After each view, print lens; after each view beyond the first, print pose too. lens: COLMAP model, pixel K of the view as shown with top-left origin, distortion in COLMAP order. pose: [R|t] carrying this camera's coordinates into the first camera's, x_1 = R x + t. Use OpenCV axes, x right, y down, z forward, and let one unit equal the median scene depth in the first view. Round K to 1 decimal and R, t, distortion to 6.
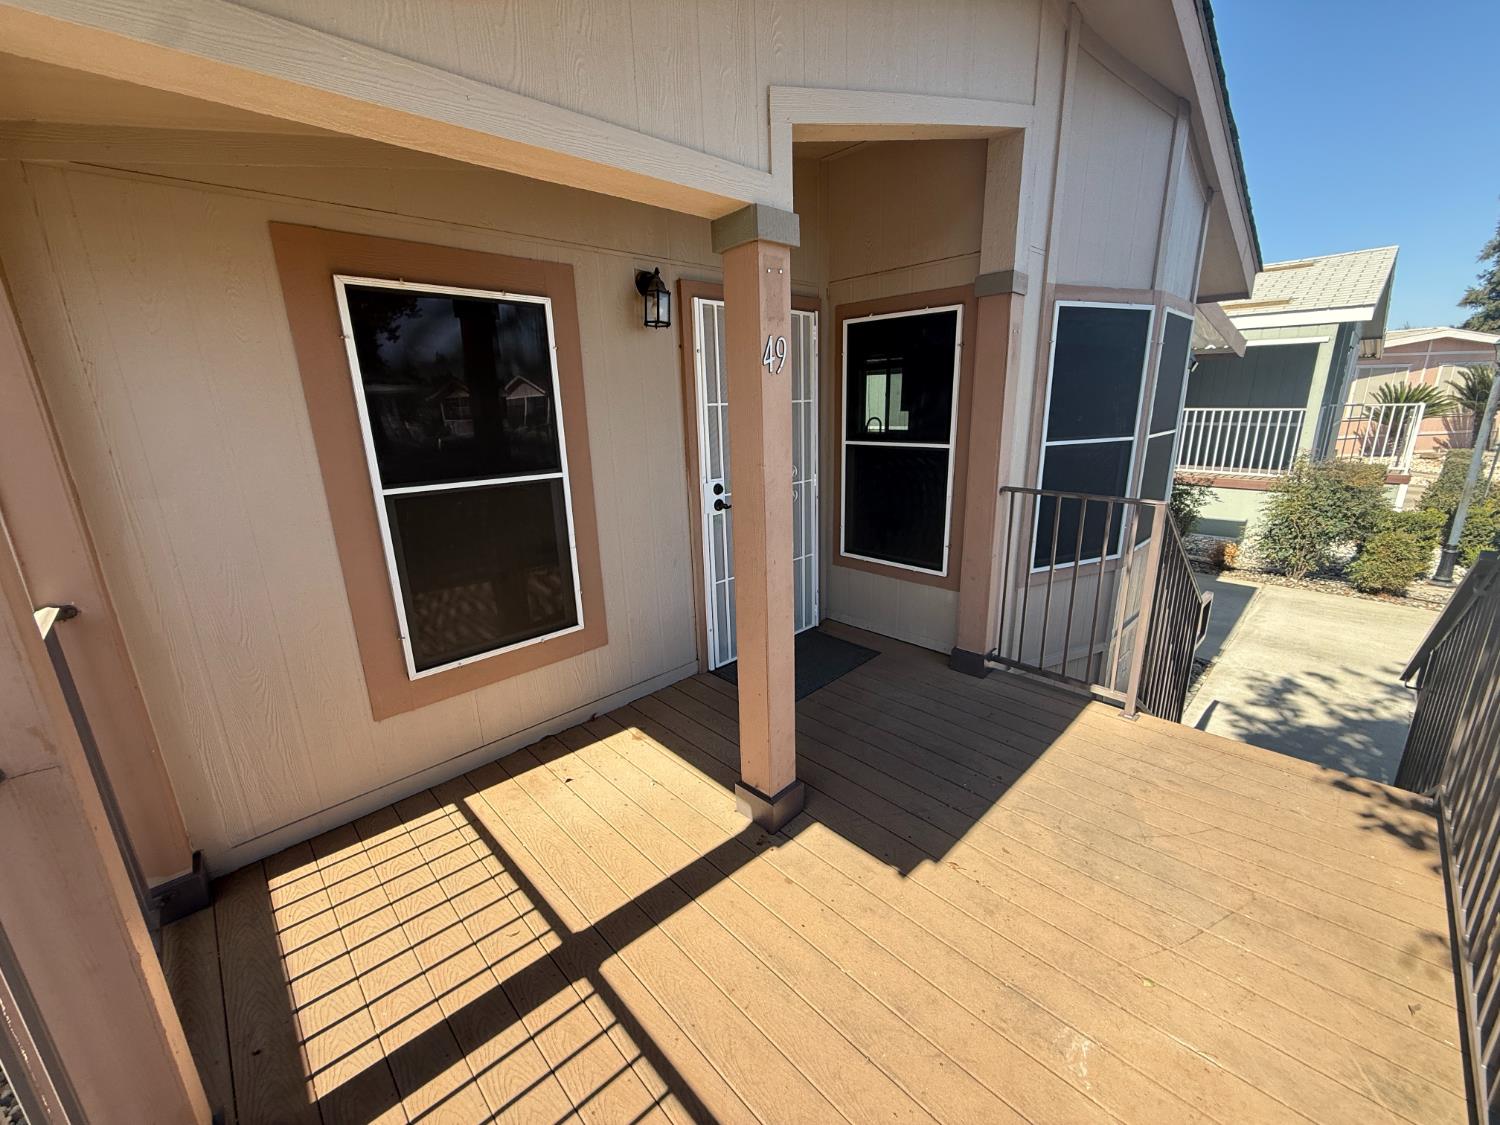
lens RADIAL K [[593.4, 0, 751.4], [0, 593.4, 556.6], [0, 0, 1]] dist [0.005535, -0.000424]
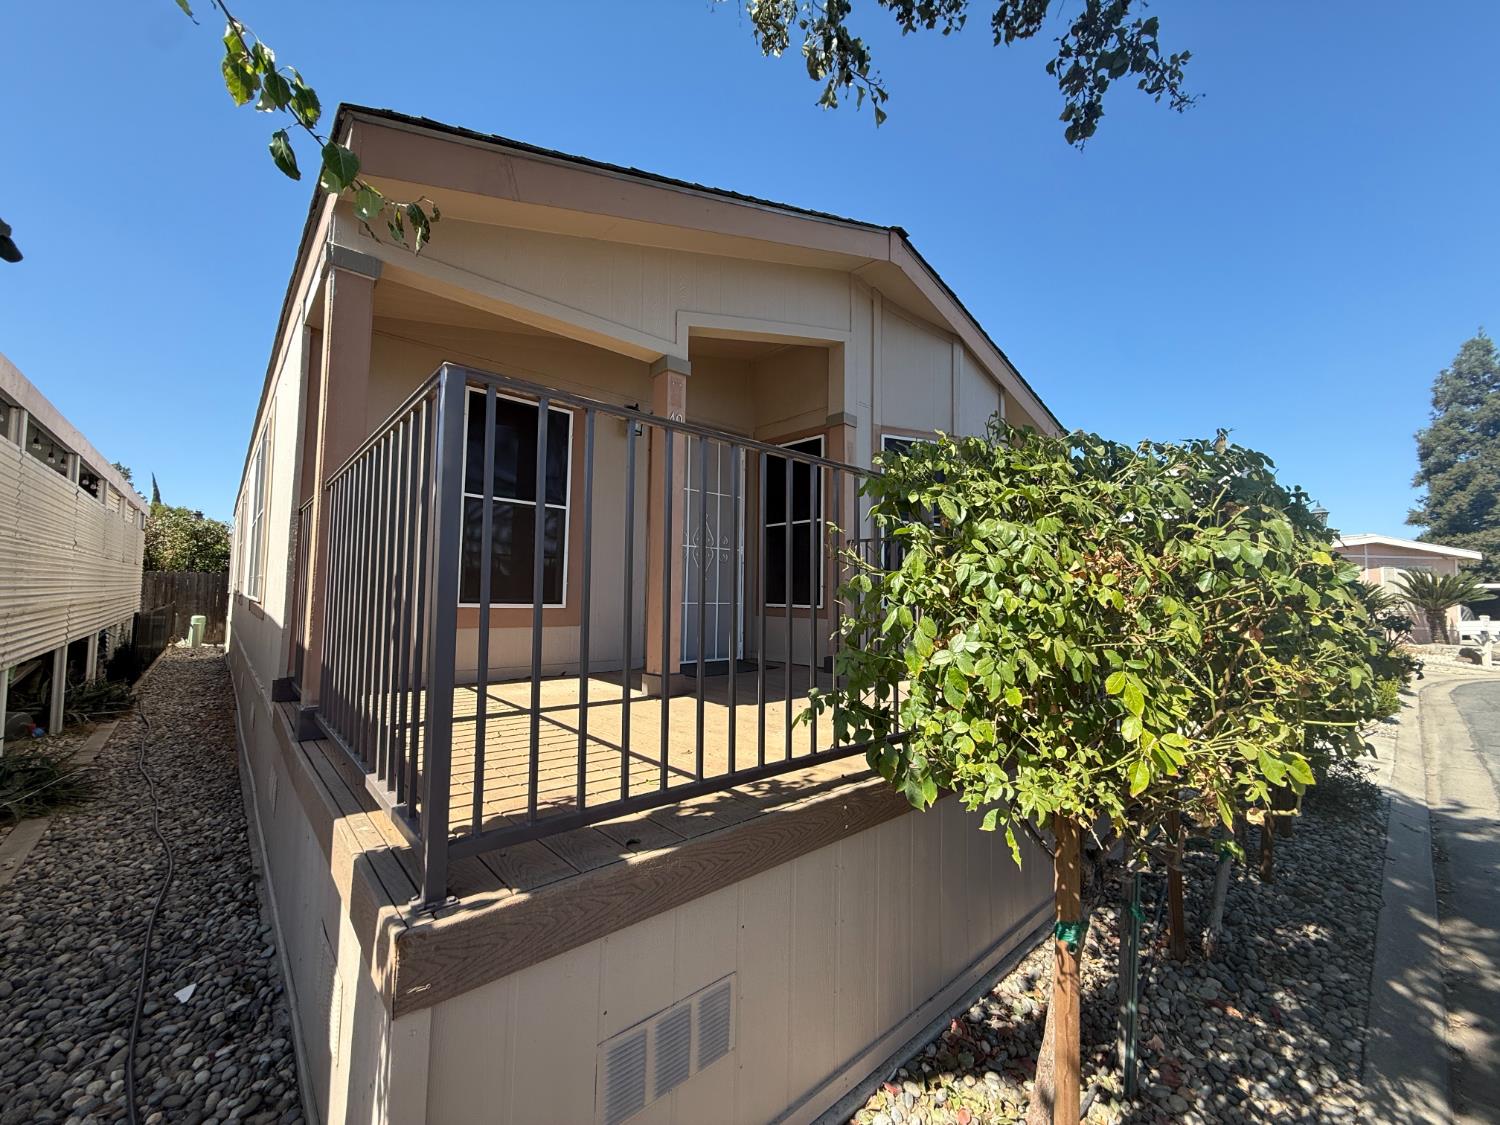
lens RADIAL K [[593.4, 0, 746.6], [0, 593.4, 560.9], [0, 0, 1]] dist [0.005535, -0.000424]
pose [[0.998320, 0.040767, -0.041165, 0.246756], [-0.051593, 0.948824, -0.311563, 0.466728], [0.026357, 0.313163, 0.949333, -0.489611]]
